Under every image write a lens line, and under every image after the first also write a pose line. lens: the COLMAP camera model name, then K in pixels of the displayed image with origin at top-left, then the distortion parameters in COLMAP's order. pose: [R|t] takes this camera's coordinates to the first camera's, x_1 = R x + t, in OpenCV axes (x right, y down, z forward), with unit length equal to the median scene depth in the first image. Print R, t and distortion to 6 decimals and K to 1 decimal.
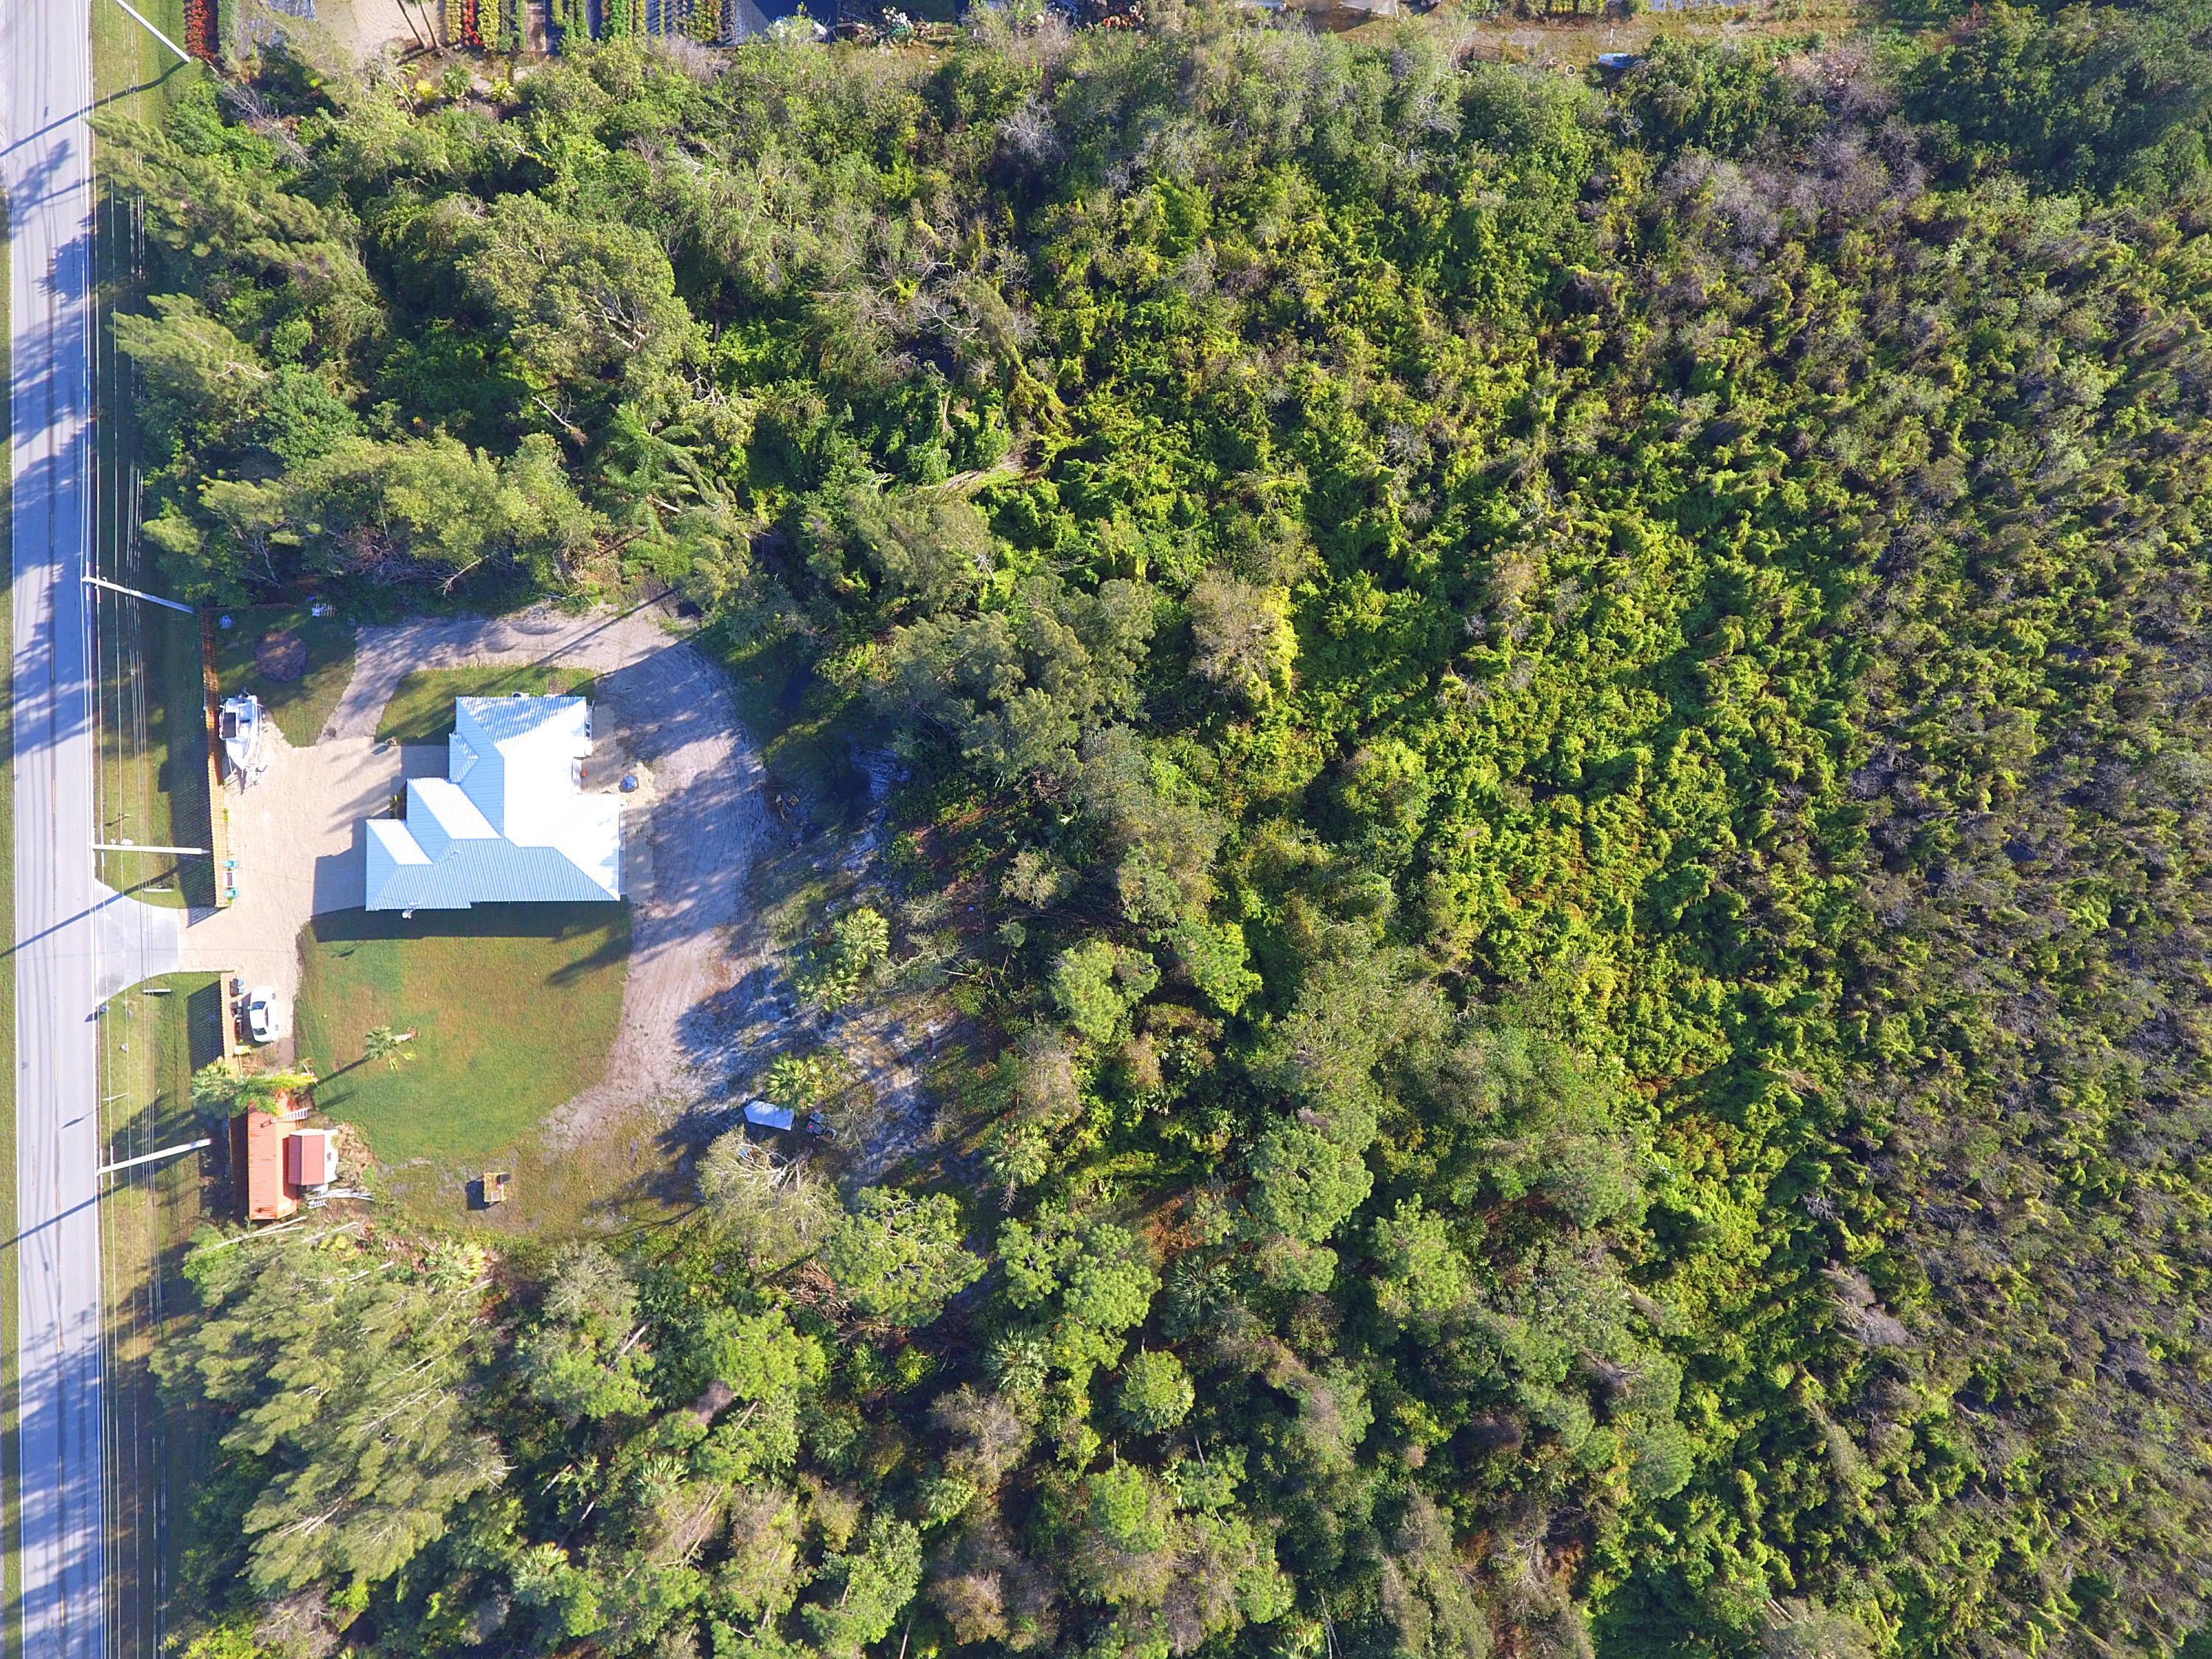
lens RADIAL K [[1297.4, 0, 1100.4], [0, 1297.4, 855.4], [0, 0, 1]] dist [0.001148, -0.002430]
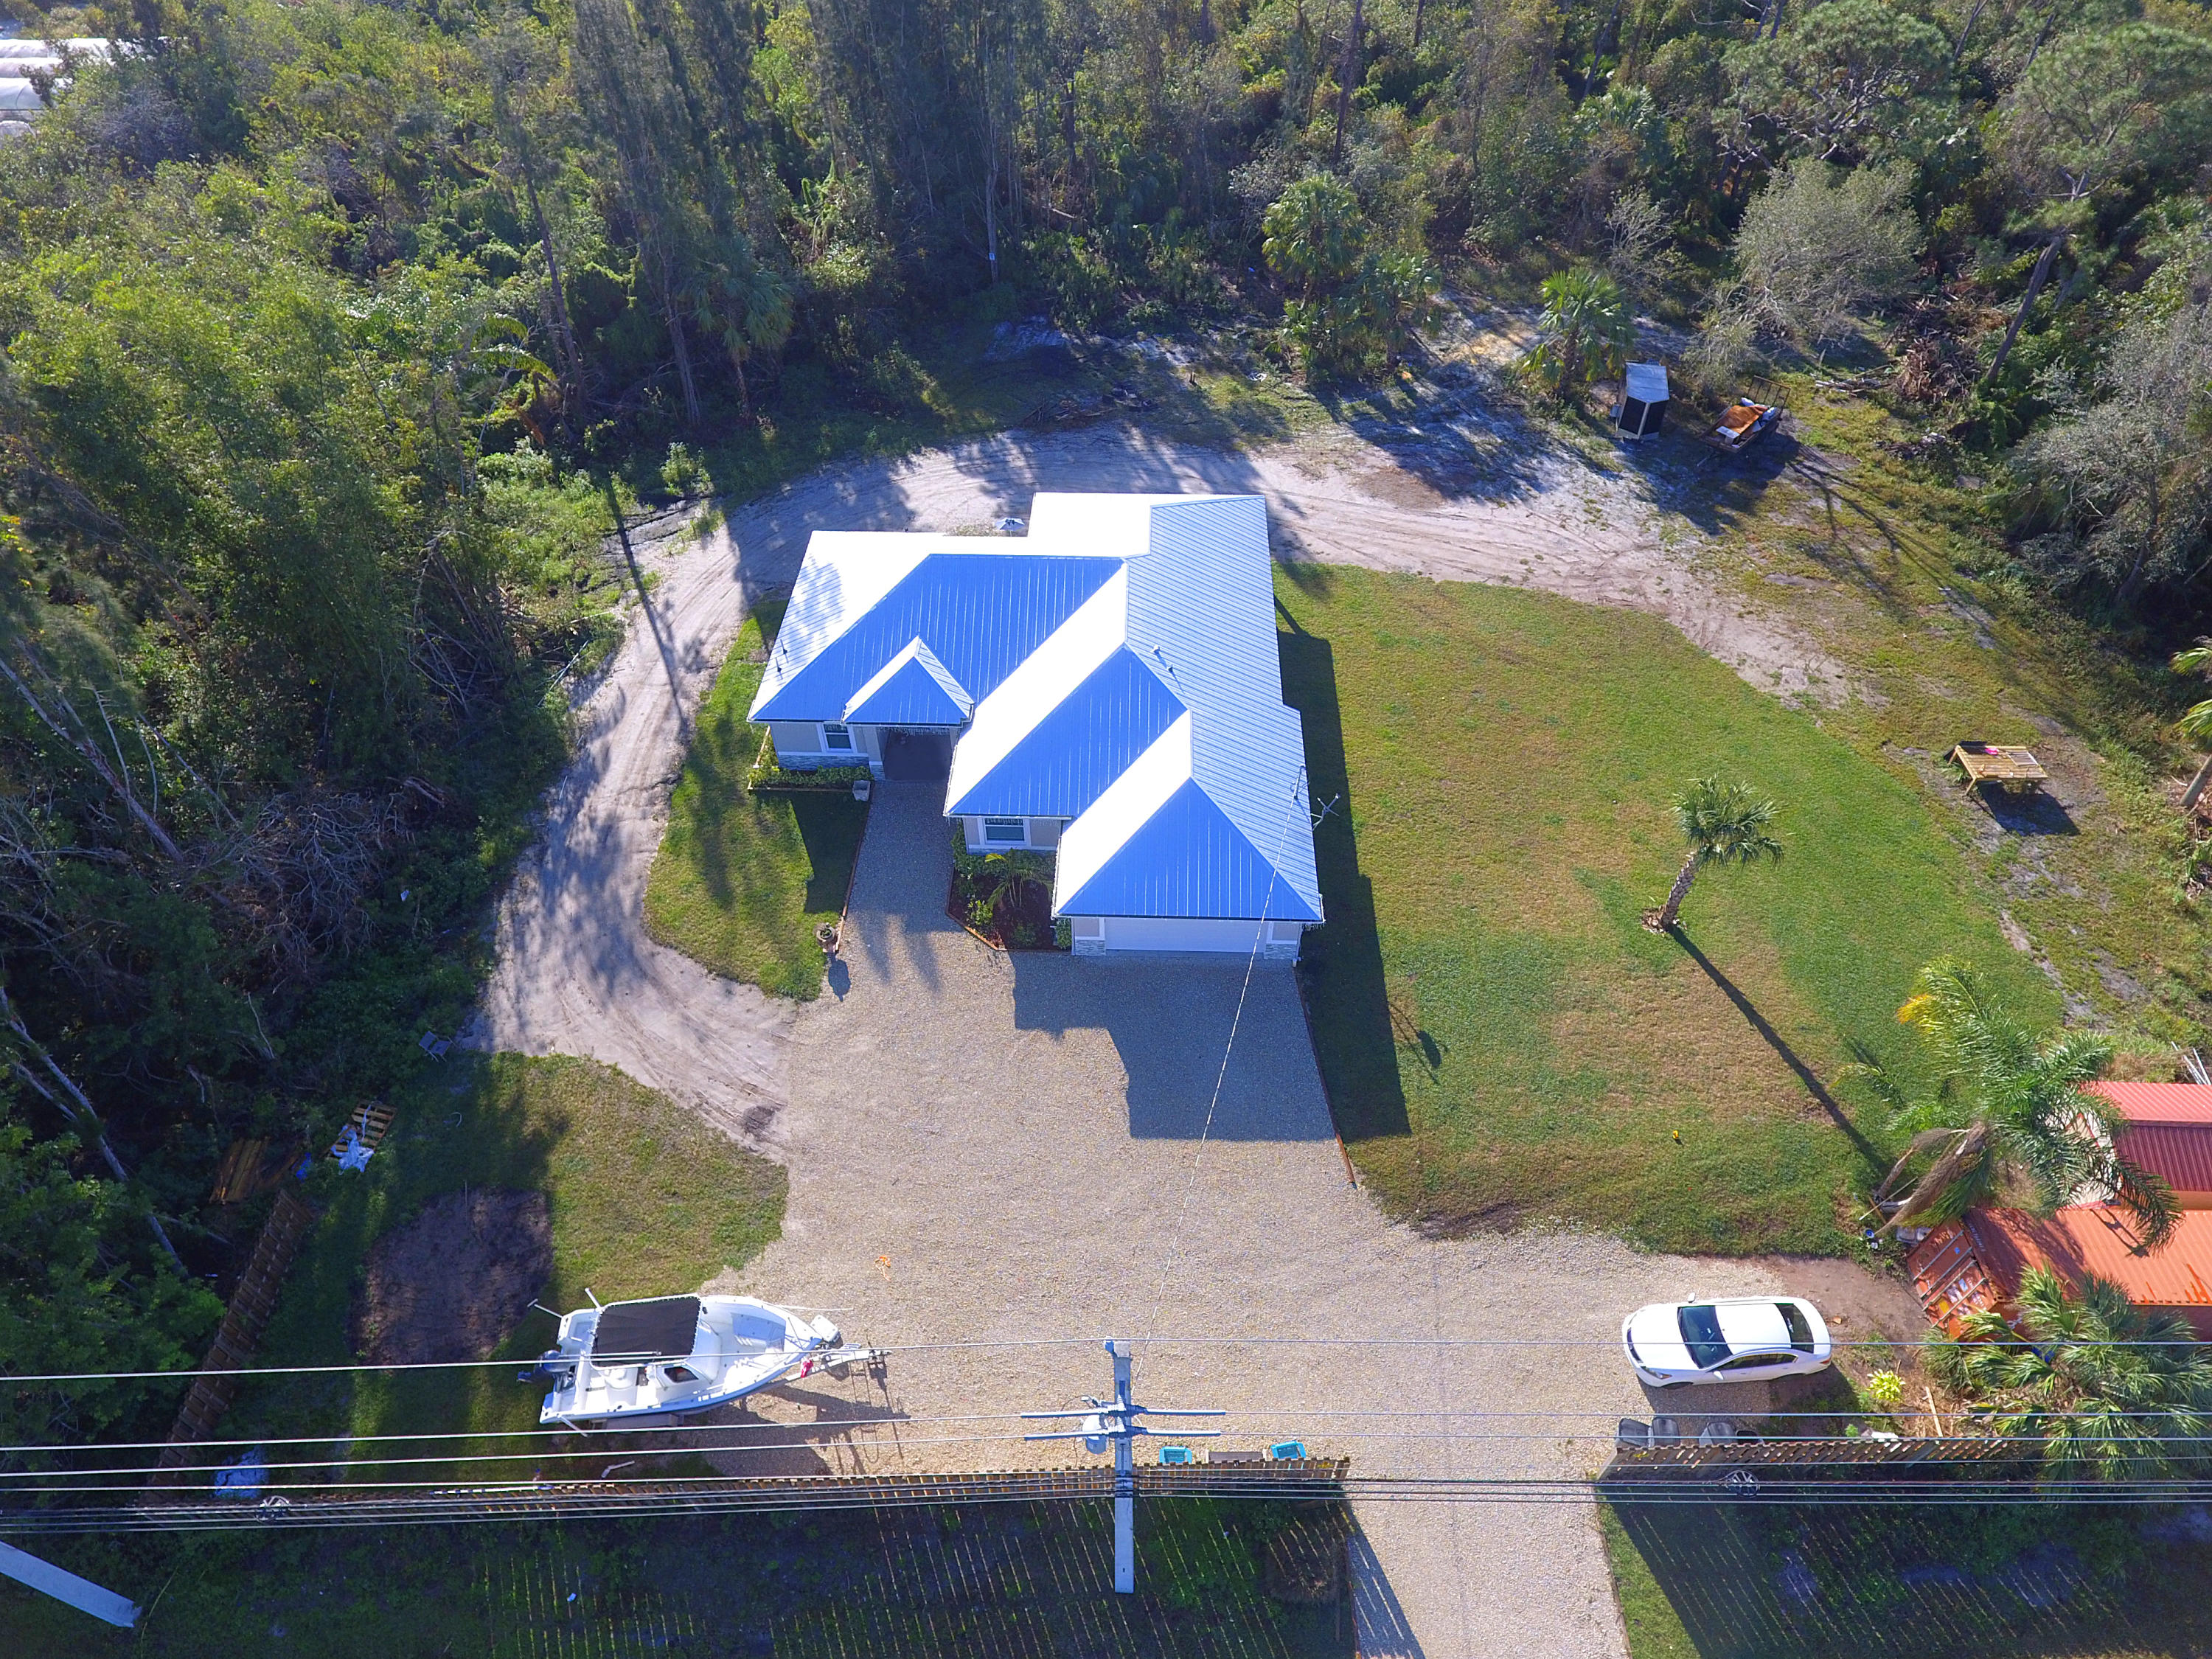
lens RADIAL K [[1297.4, 0, 1100.4], [0, 1297.4, 855.4], [0, 0, 1]] dist [0.001148, -0.002430]
pose [[0.042003, -0.724838, 0.687638, -0.772325], [0.999012, 0.040447, -0.018387, -0.008578], [-0.014486, 0.687731, 0.725821, 0.740743]]
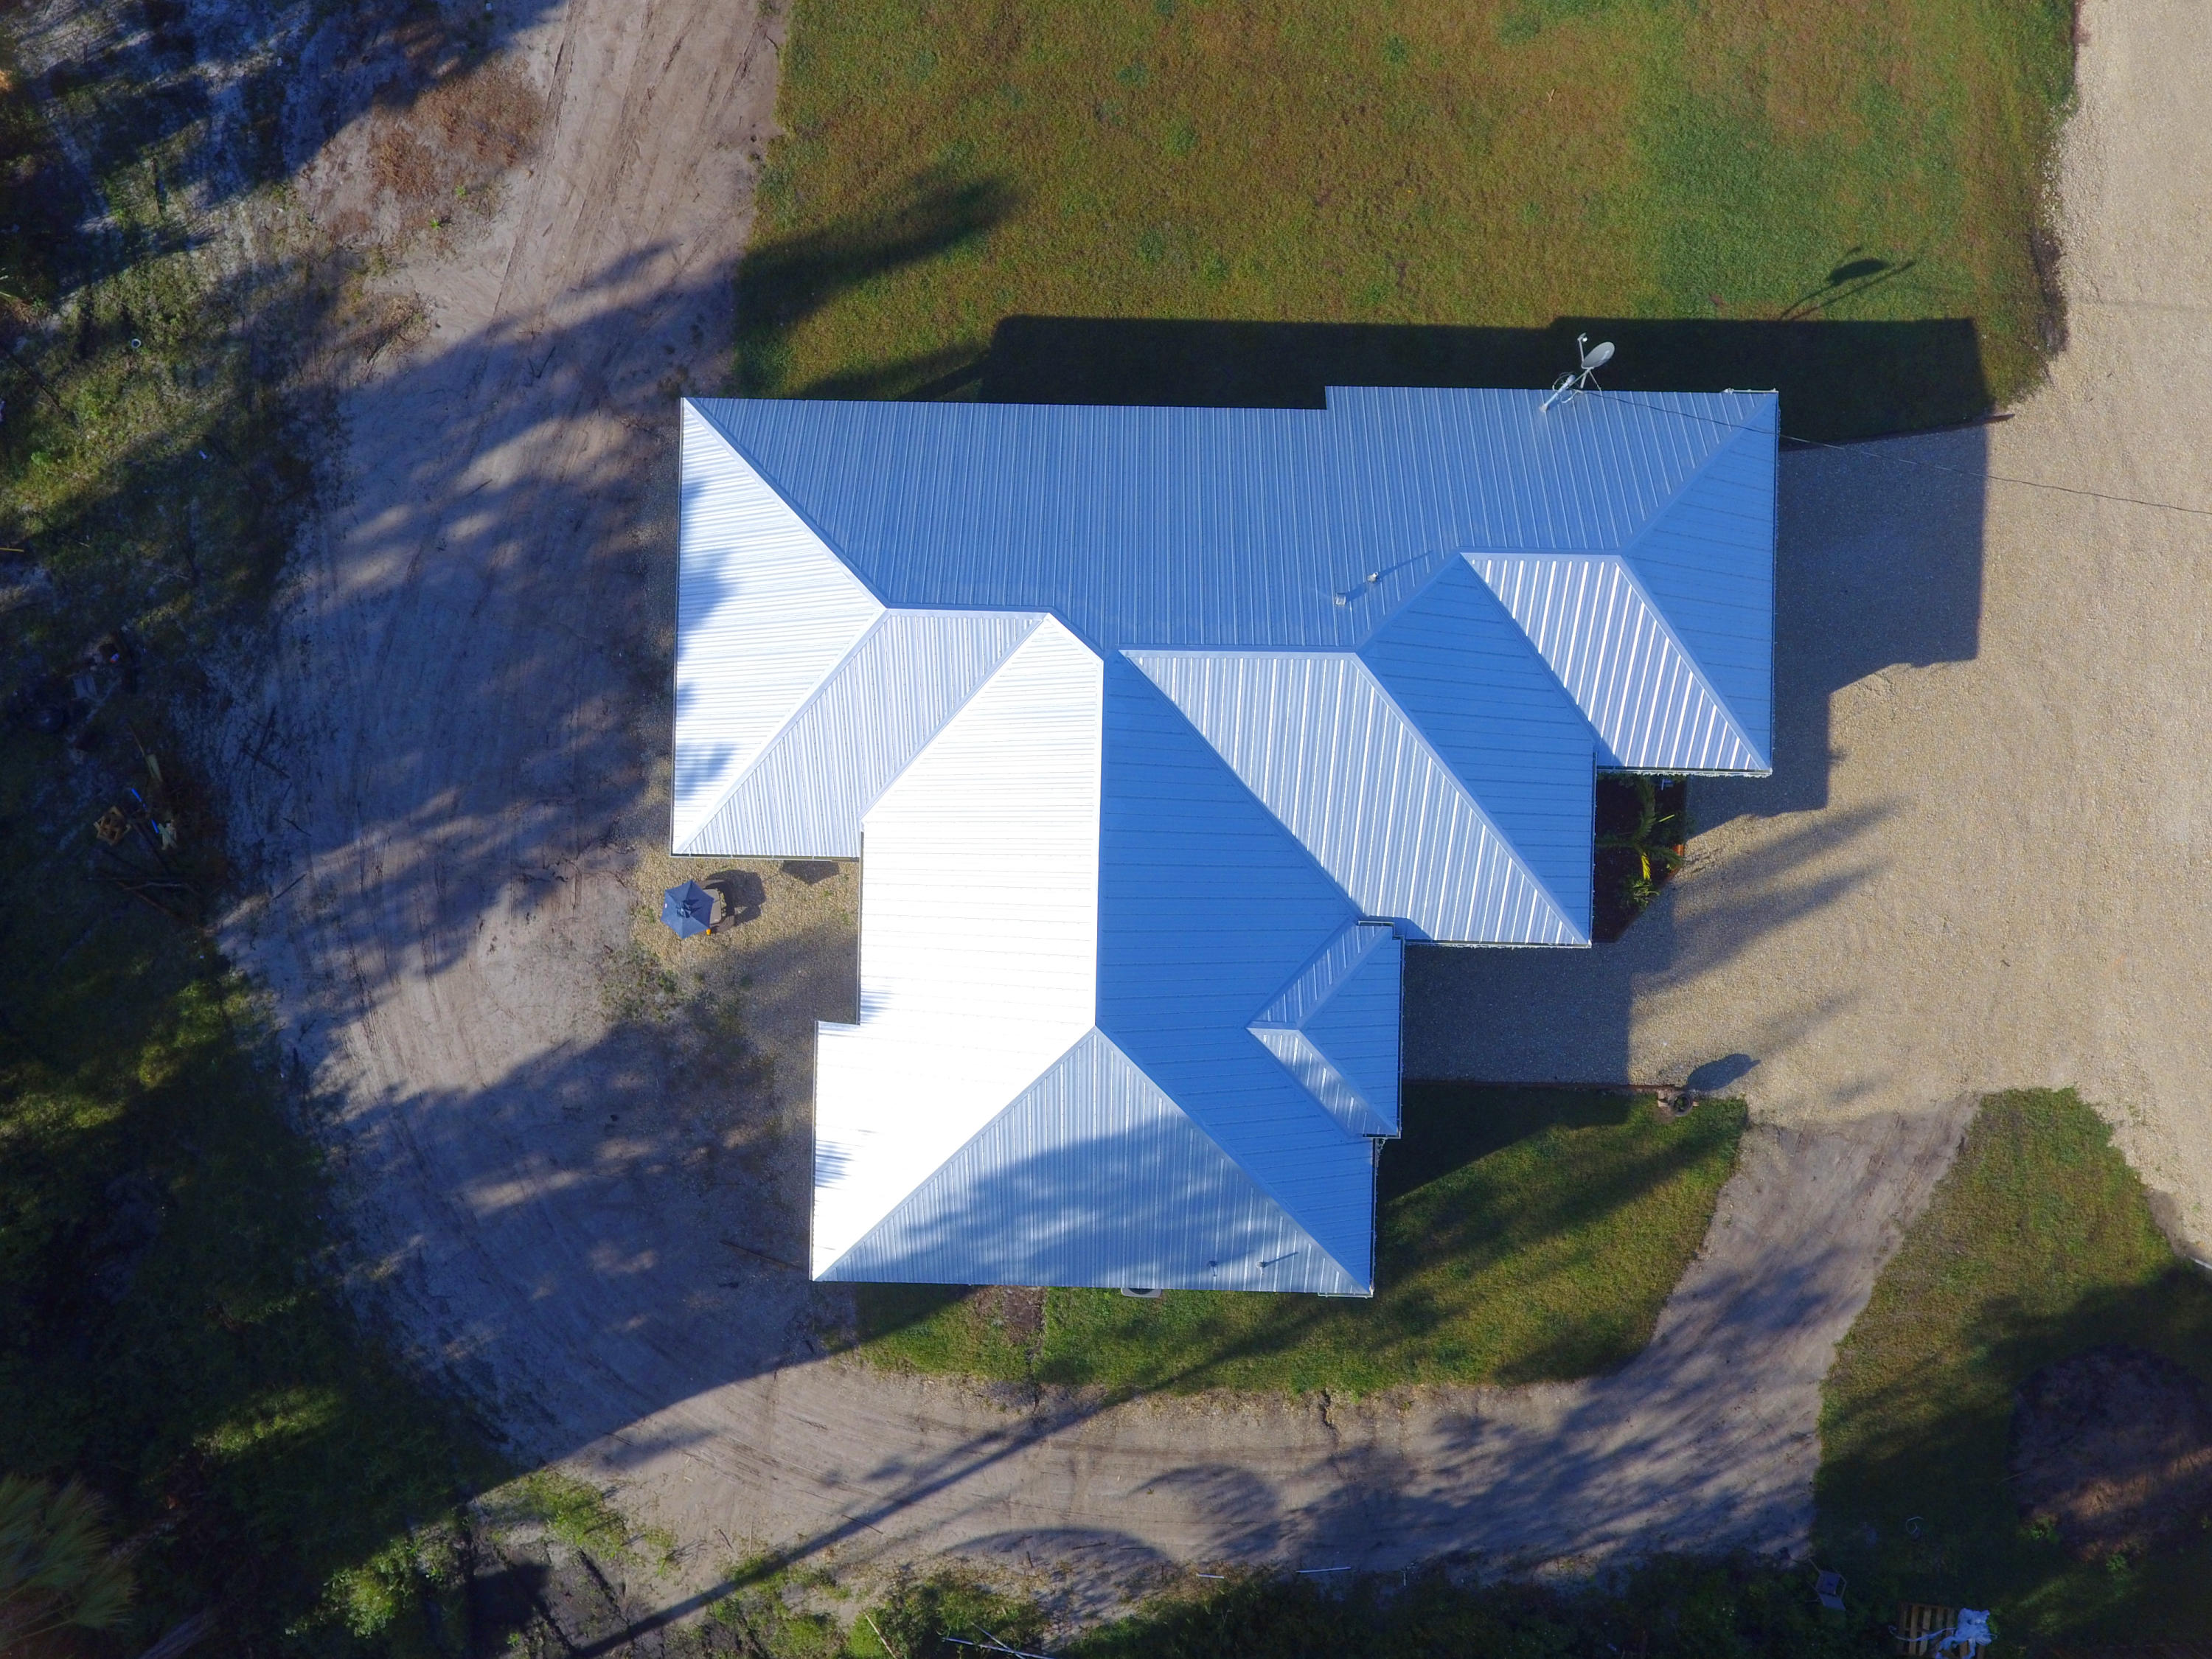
lens RADIAL K [[1297.4, 0, 1100.4], [0, 1297.4, 855.4], [0, 0, 1]] dist [0.001148, -0.002430]
pose [[-0.999567, -0.026691, 0.012389, -0.443288], [0.027047, -0.999198, 0.029521, -0.050548], [0.011591, 0.029843, 0.999487, 0.757707]]
